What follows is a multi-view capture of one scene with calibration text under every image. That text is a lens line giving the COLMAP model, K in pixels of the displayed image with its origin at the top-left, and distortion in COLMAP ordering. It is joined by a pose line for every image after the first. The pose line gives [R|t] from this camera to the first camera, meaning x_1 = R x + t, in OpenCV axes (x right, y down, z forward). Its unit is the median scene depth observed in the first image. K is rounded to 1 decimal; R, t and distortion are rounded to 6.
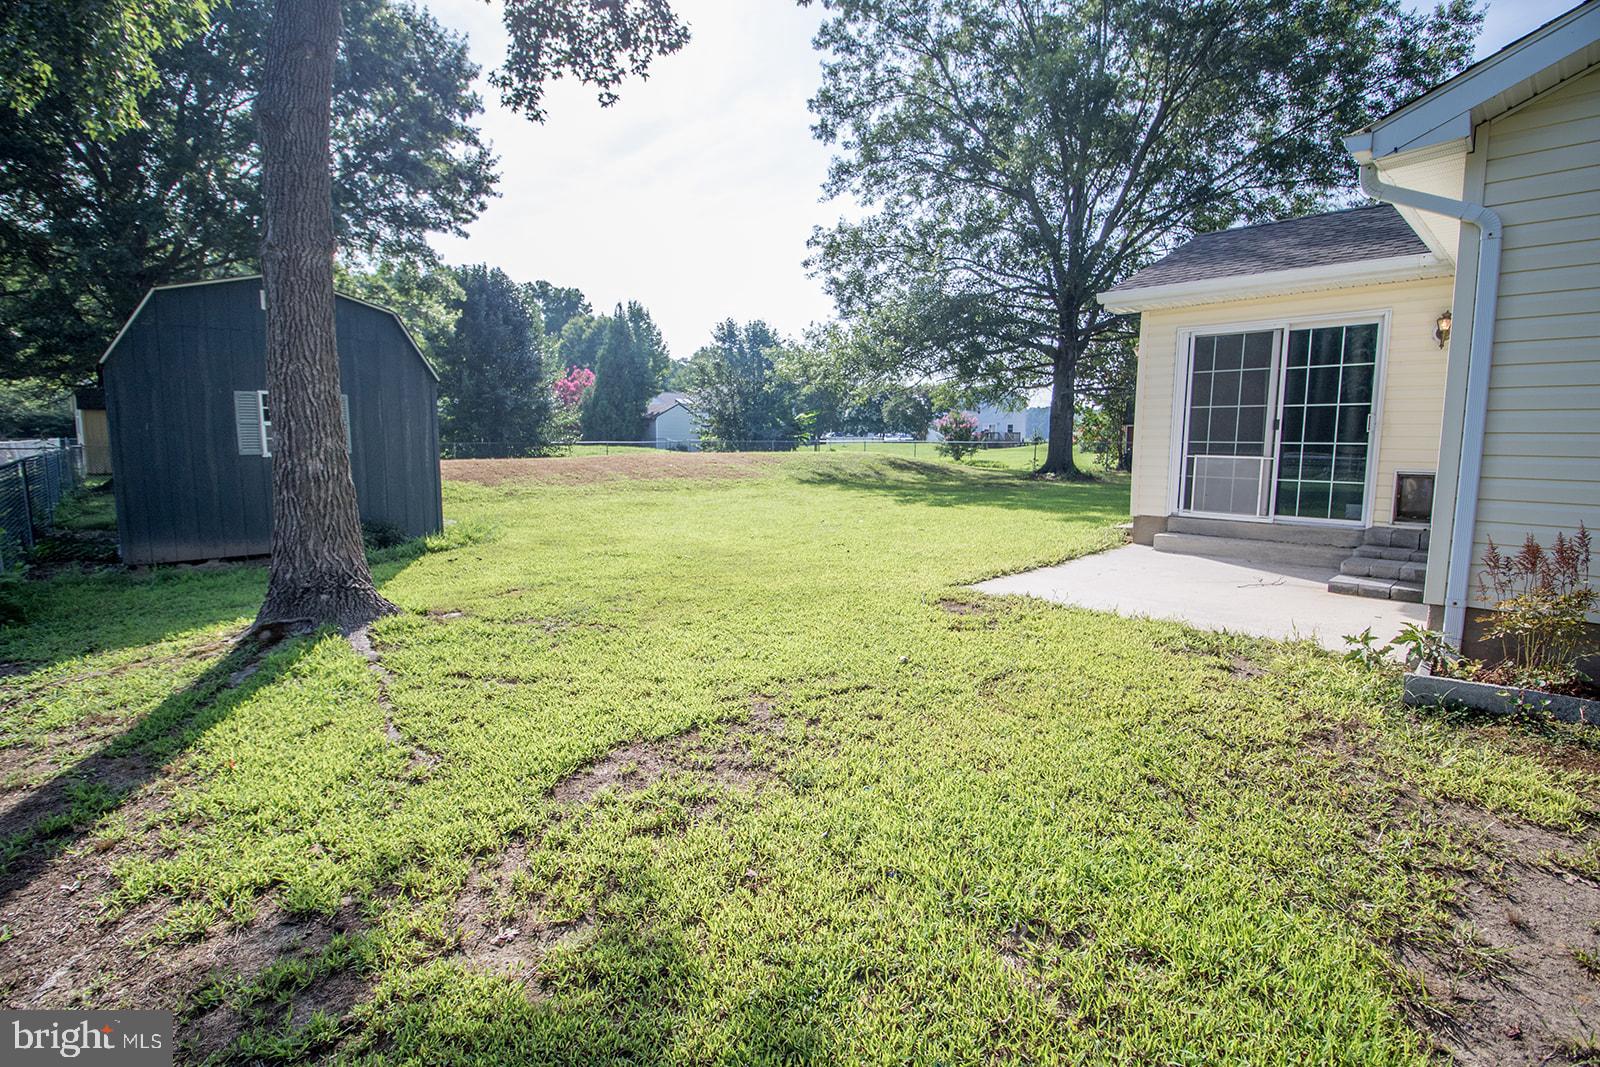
lens RADIAL K [[747.0, 0, 801.7], [0, 747.0, 514.5], [0, 0, 1]] dist [-0.001300, -0.009529]
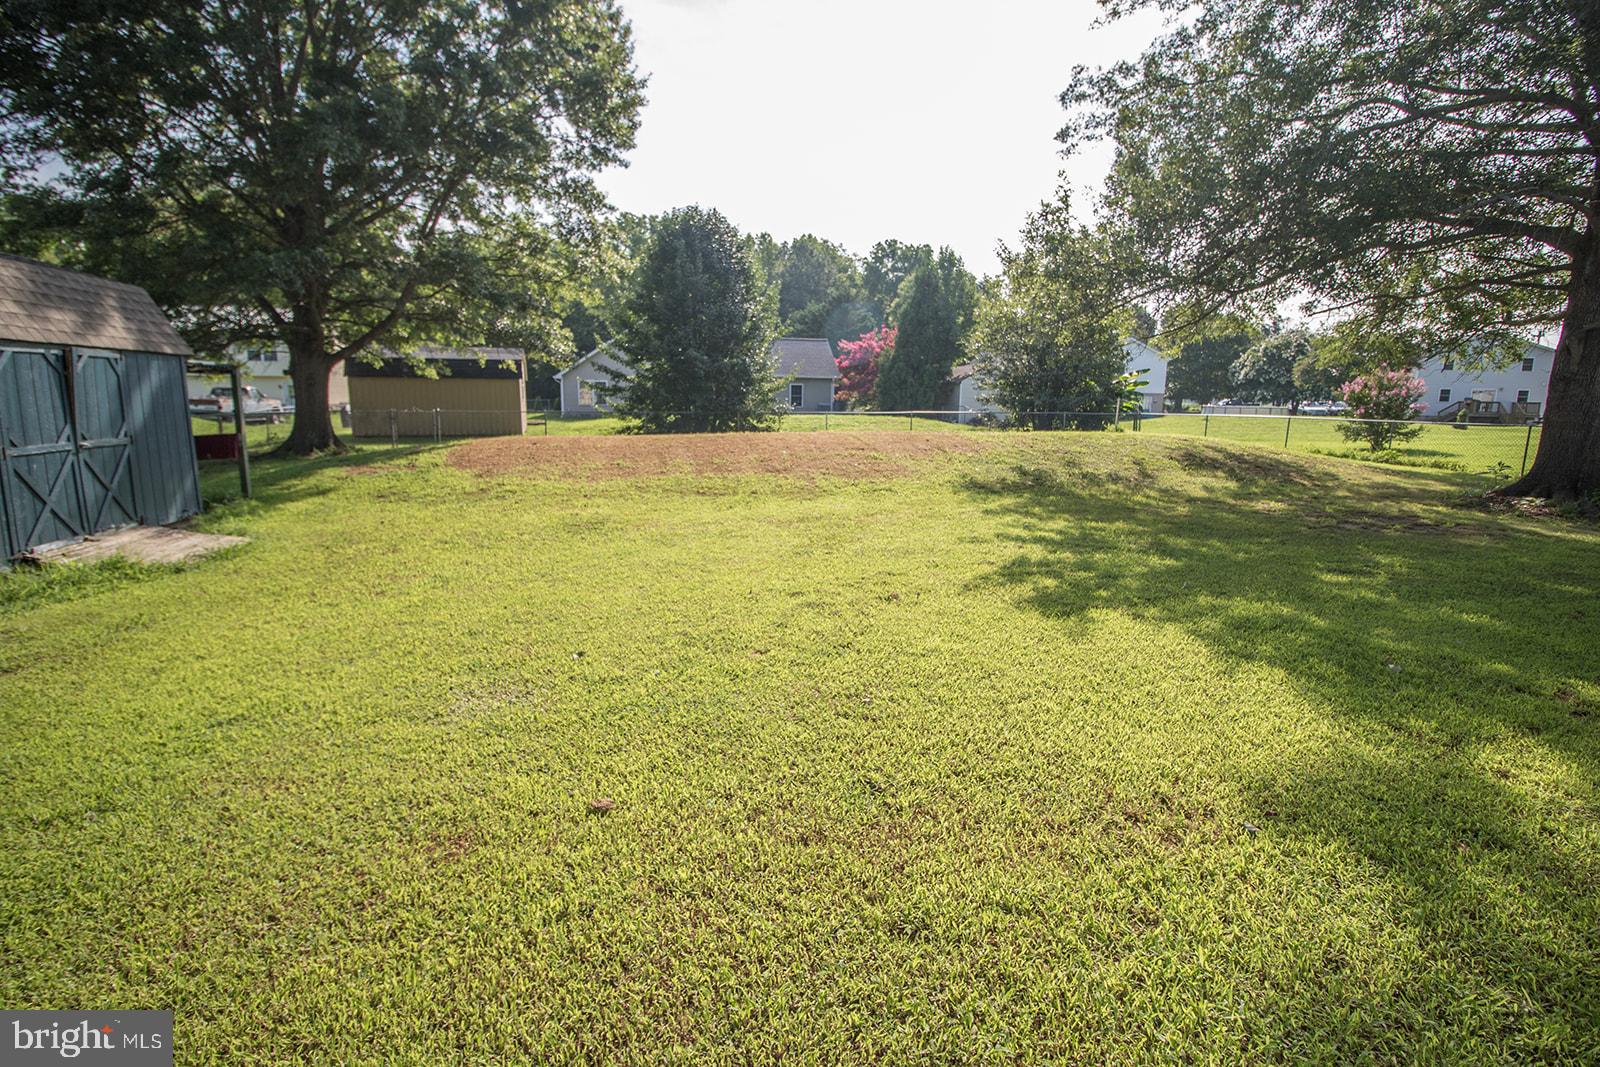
lens RADIAL K [[735.2, 0, 803.8], [0, 735.2, 520.2], [0, 0, 1]] dist [0.001661, -0.014204]
pose [[0.867027, 0.084399, -0.491061, 0.108969], [-0.056553, 0.995850, 0.071306, -0.032063], [0.495042, -0.034053, 0.868202, 0.252357]]
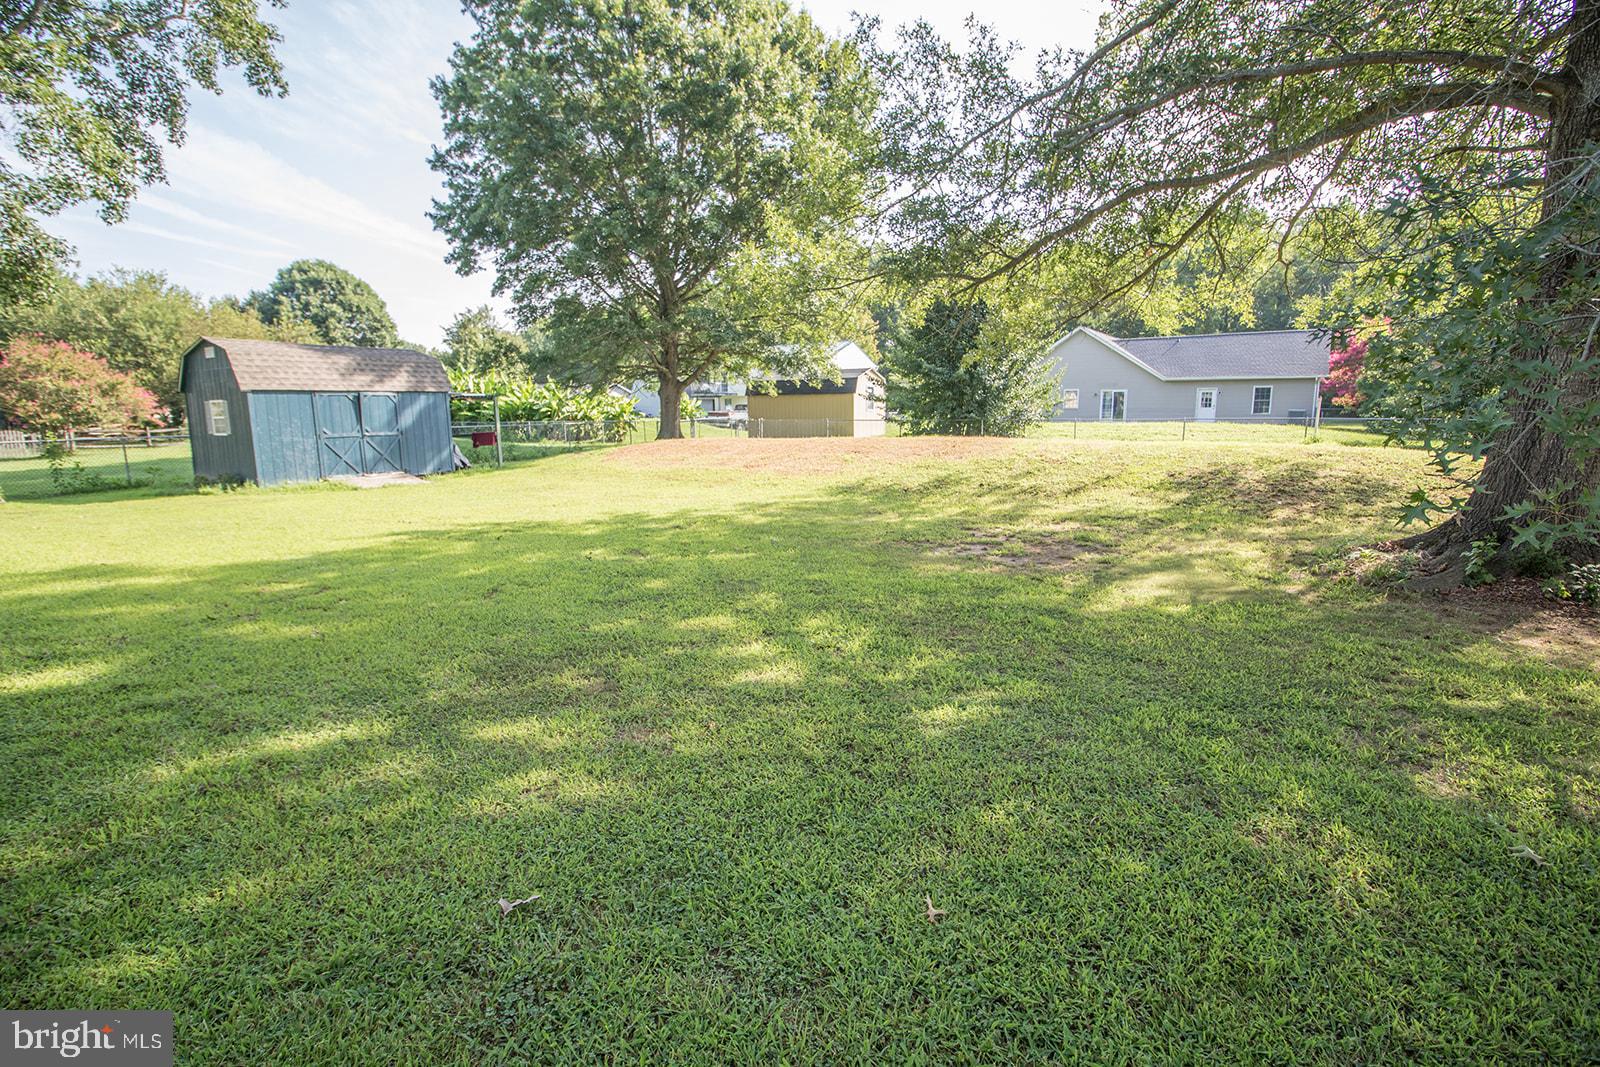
lens RADIAL K [[735.2, 0, 803.8], [0, 735.2, 520.2], [0, 0, 1]] dist [0.001661, -0.014204]
pose [[0.263659, 0.140048, -0.954395, 0.370529], [-0.091329, 0.988584, 0.119834, -0.055210], [0.960283, 0.055568, 0.273440, 0.477734]]
